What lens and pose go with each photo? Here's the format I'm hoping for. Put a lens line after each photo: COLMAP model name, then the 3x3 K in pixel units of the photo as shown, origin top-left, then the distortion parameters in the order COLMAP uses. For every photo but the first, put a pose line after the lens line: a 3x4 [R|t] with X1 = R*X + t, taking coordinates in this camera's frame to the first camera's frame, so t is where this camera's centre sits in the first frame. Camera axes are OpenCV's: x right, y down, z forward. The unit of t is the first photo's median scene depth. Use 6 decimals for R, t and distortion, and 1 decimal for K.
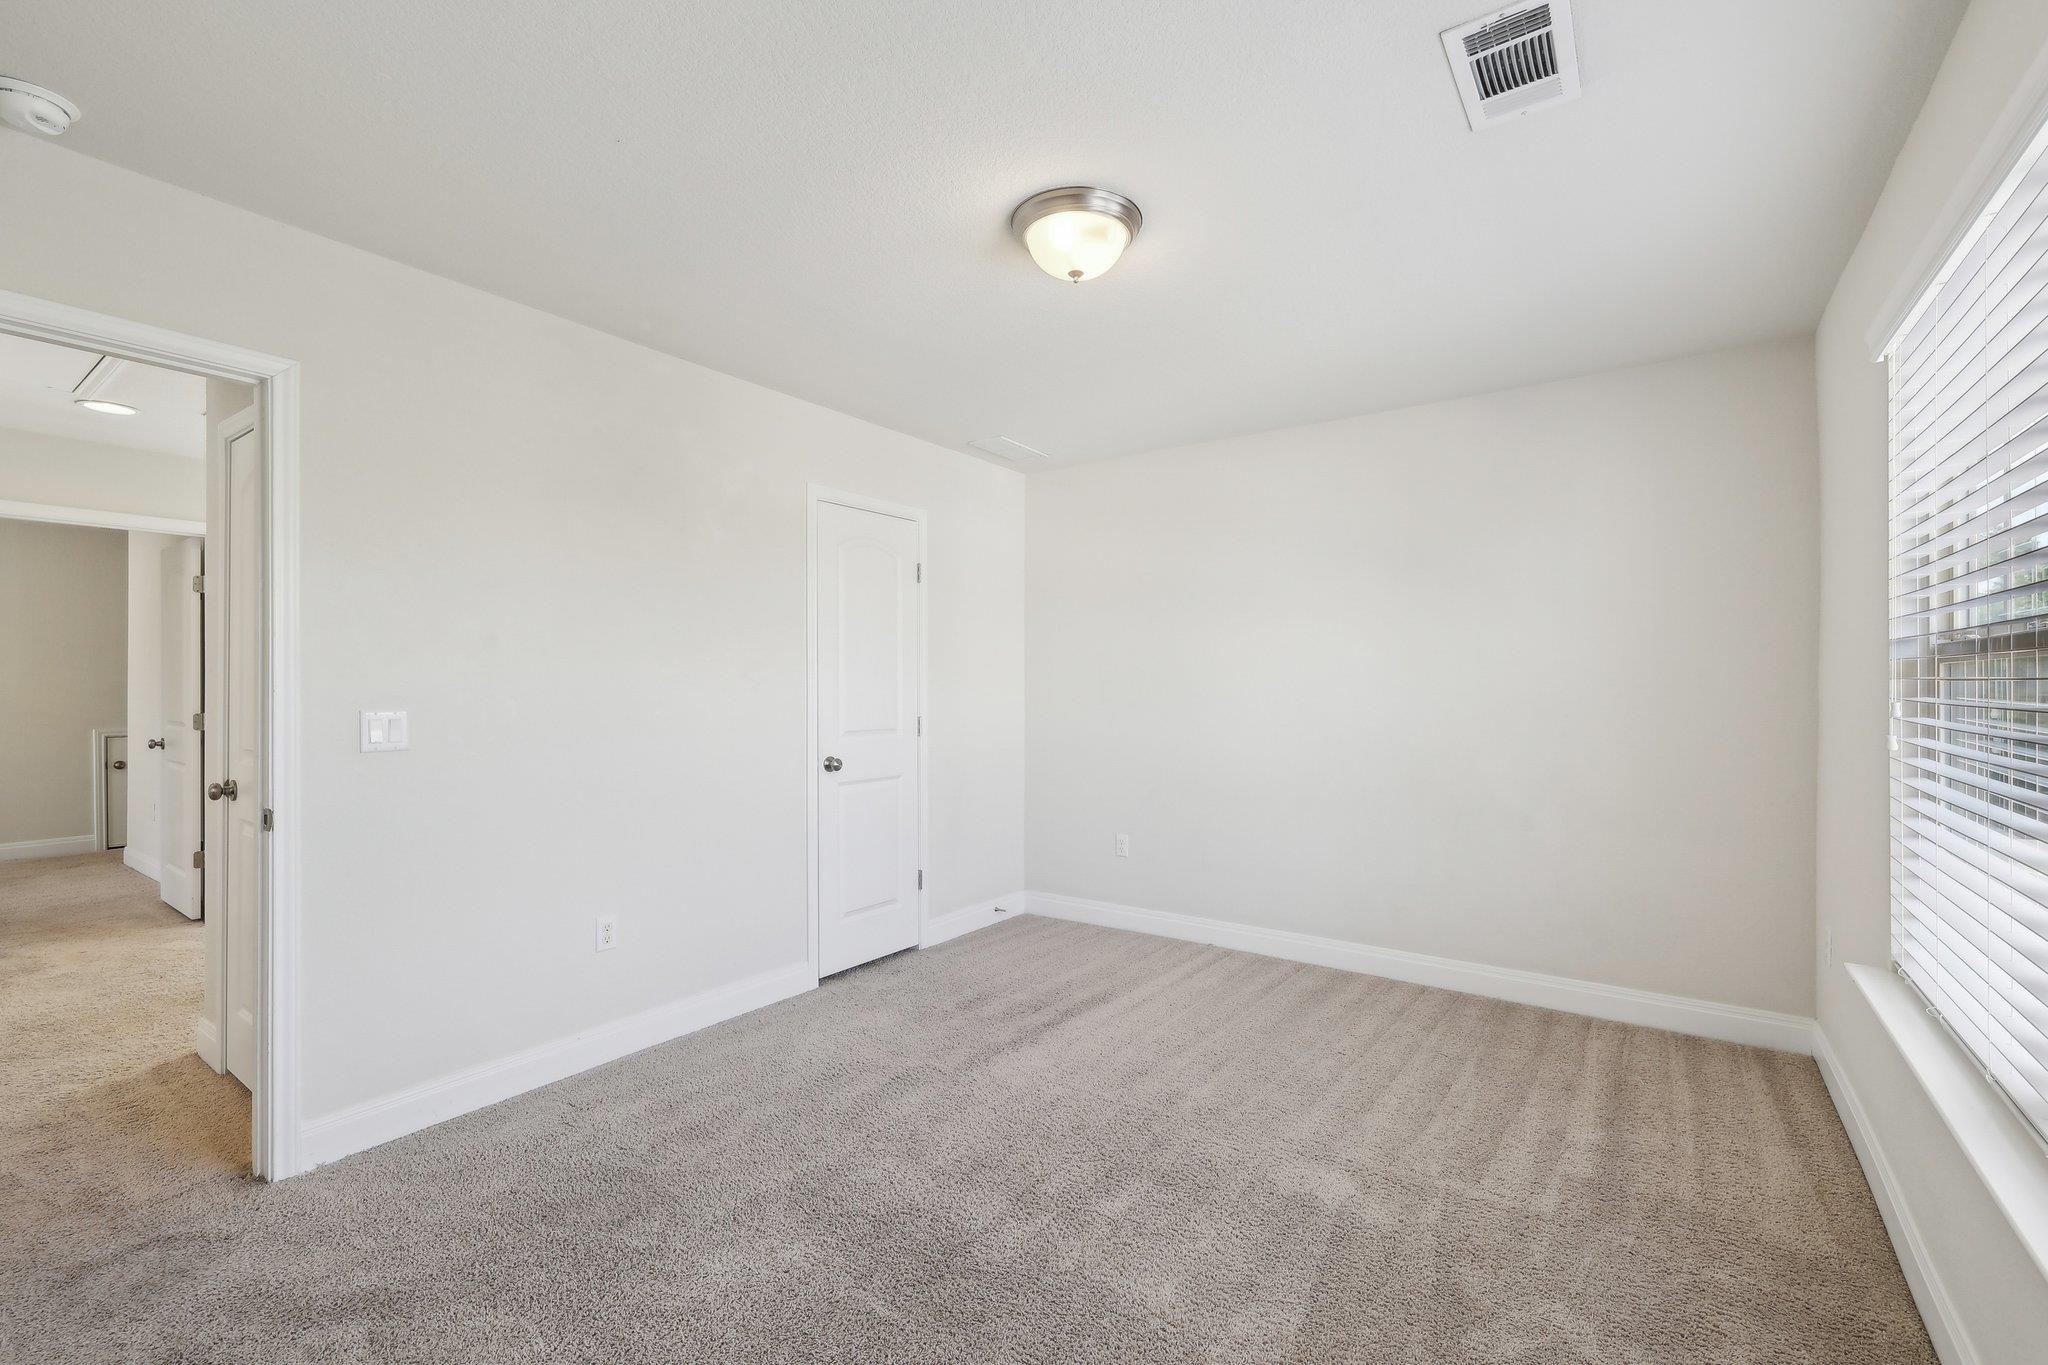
lens RADIAL K [[886.5, 0, 1023.2], [0, 886.5, 684.1], [0, 0, 1]] dist [0.024240, 0.000115]
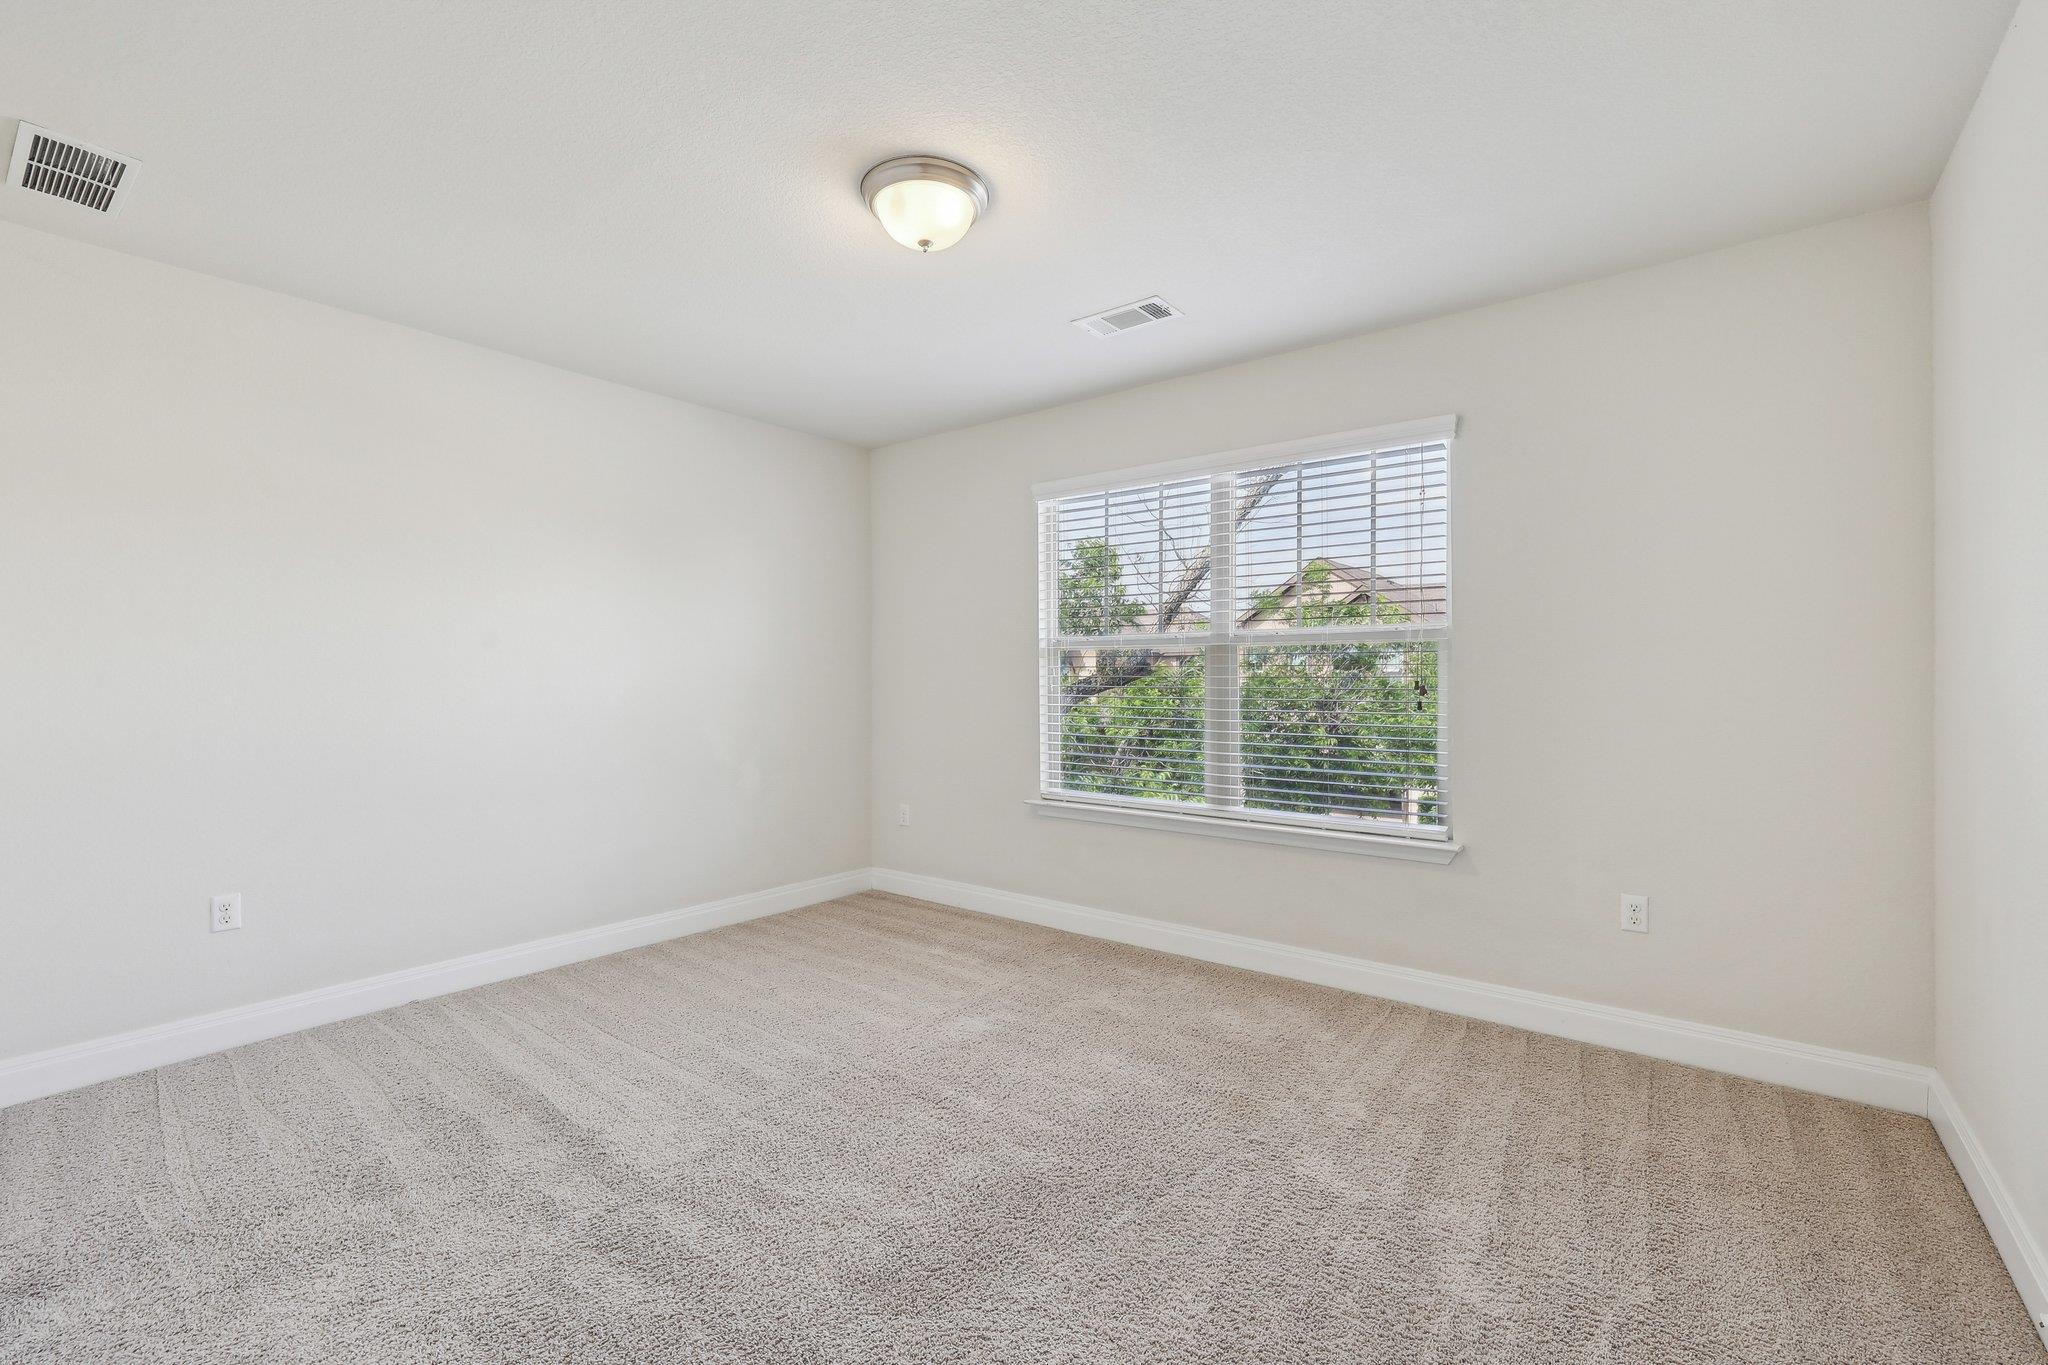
lens RADIAL K [[886.5, 0, 1040.1], [0, 886.5, 673.3], [0, 0, 1]] dist [0.024240, 0.000115]
pose [[0.048238, 0.009087, 0.998795, -0.681445], [-0.002519, 0.999957, -0.008976, 0.029115], [-0.998833, -0.002083, 0.048259, 0.570541]]
